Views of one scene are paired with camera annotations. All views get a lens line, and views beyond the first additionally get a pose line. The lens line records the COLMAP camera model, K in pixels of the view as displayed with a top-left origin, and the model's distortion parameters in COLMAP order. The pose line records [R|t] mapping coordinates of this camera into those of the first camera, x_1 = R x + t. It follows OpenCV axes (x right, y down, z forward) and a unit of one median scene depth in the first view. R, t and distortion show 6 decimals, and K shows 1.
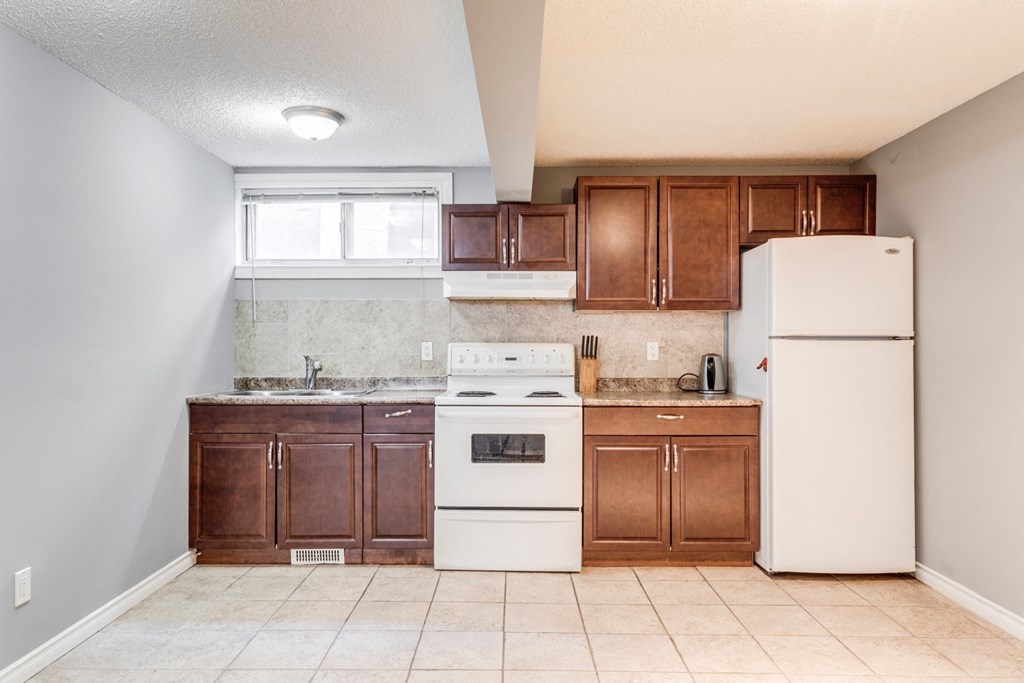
lens RADIAL K [[694.6, 0, 507.6], [0, 694.6, 342.7], [0, 0, 1]] dist [-0.005401, 0.006511]
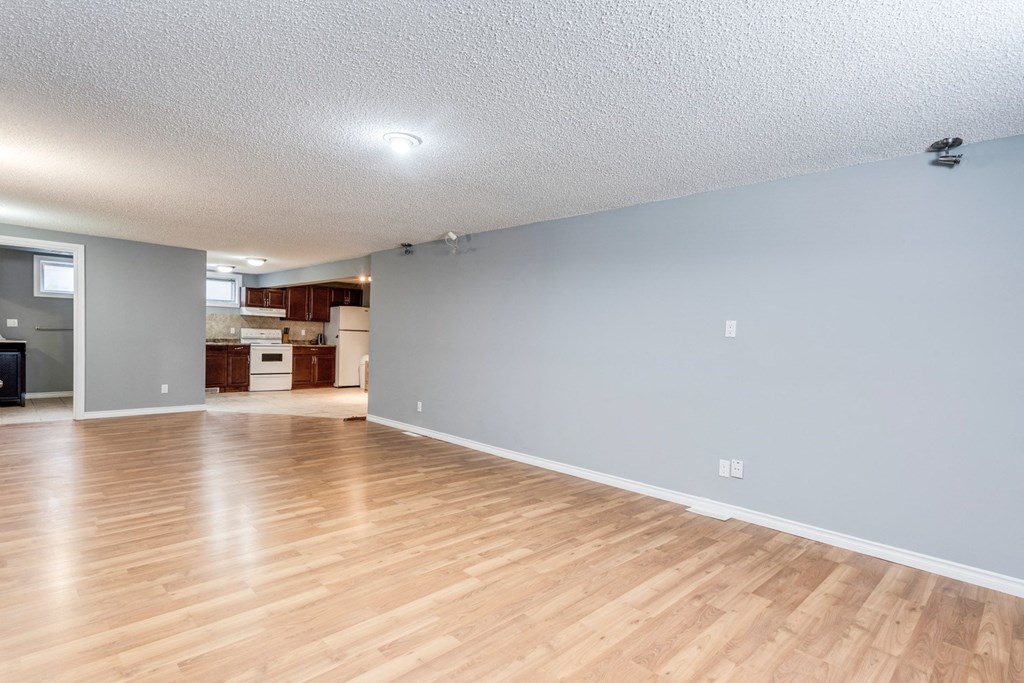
lens RADIAL K [[518.5, 0, 498.7], [0, 518.5, 354.5], [0, 0, 1]] dist [0.019119, -0.000463]
pose [[0.717530, -0.000747, 0.696528, -1.025587], [-0.031676, 0.998930, 0.033702, 0.003589], [-0.695807, -0.046245, 0.716738, -1.762727]]
